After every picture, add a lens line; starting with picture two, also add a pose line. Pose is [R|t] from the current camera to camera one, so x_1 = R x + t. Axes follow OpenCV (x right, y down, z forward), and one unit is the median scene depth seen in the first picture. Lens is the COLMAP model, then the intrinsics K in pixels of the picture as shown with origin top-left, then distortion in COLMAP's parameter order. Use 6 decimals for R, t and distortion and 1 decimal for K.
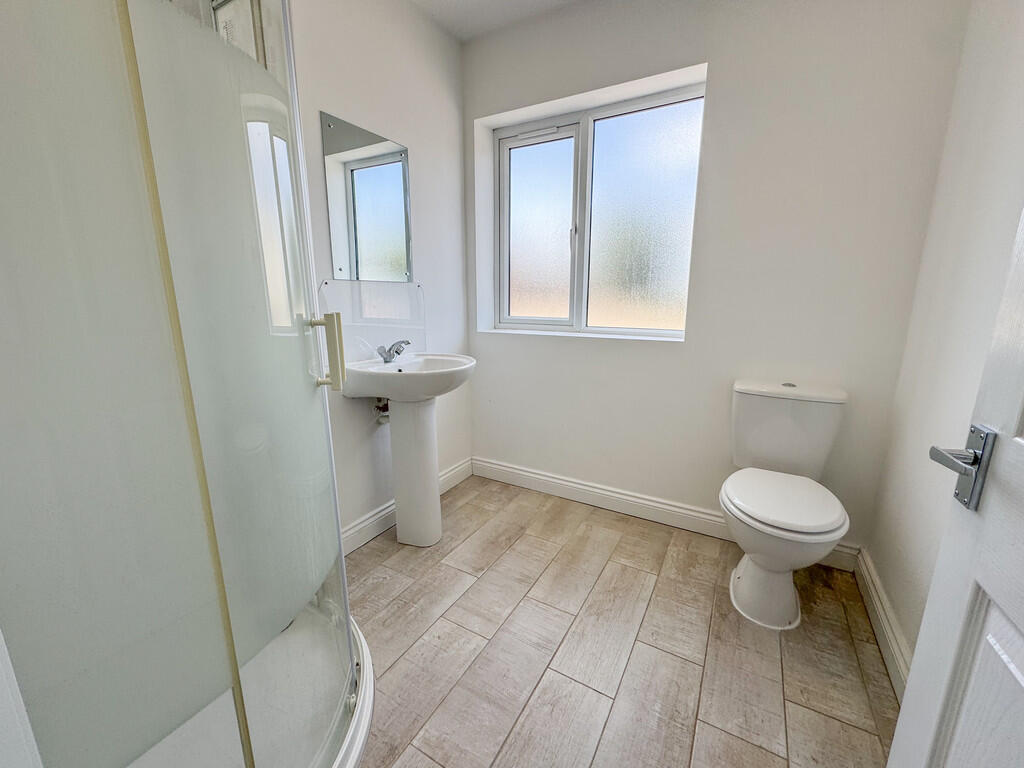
lens RADIAL K [[423.8, 0, 518.4], [0, 423.8, 384.1], [0, 0, 1]] dist [-0.002170, 0.000086]
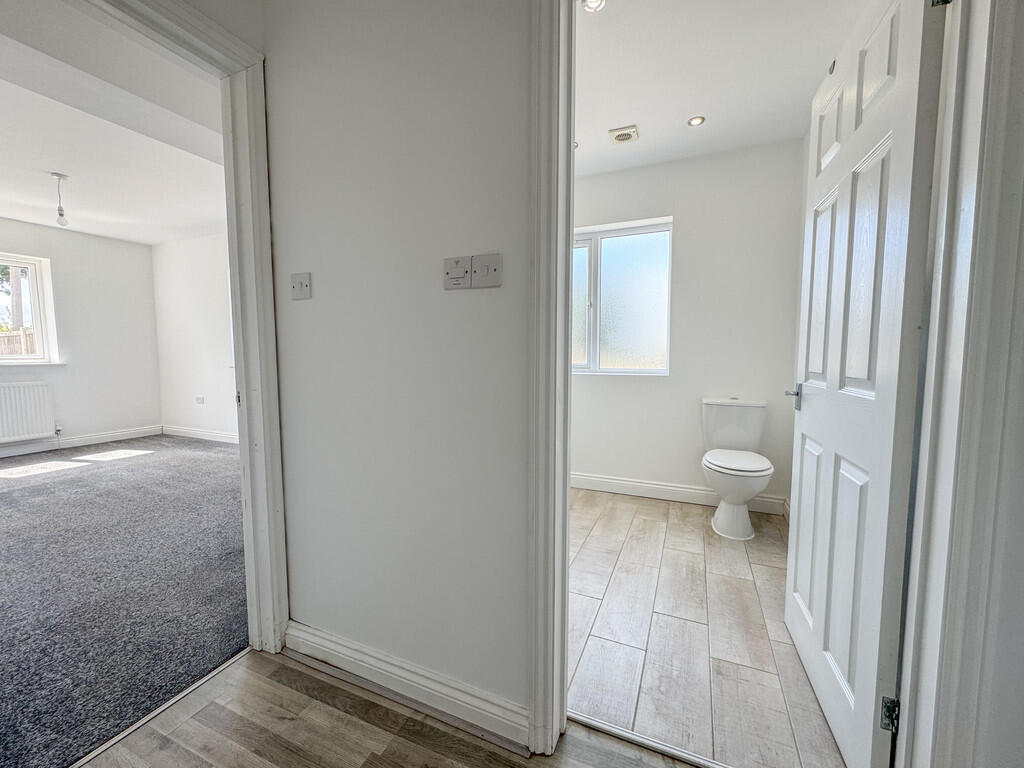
lens RADIAL K [[423.8, 0, 520.4], [0, 423.8, 382.0], [0, 0, 1]] dist [-0.002170, 0.000086]
pose [[0.993369, -0.012114, 0.114332, -0.369888], [0.027552, 0.990540, -0.134427, 0.133354], [-0.111622, 0.136685, 0.984306, -0.530422]]
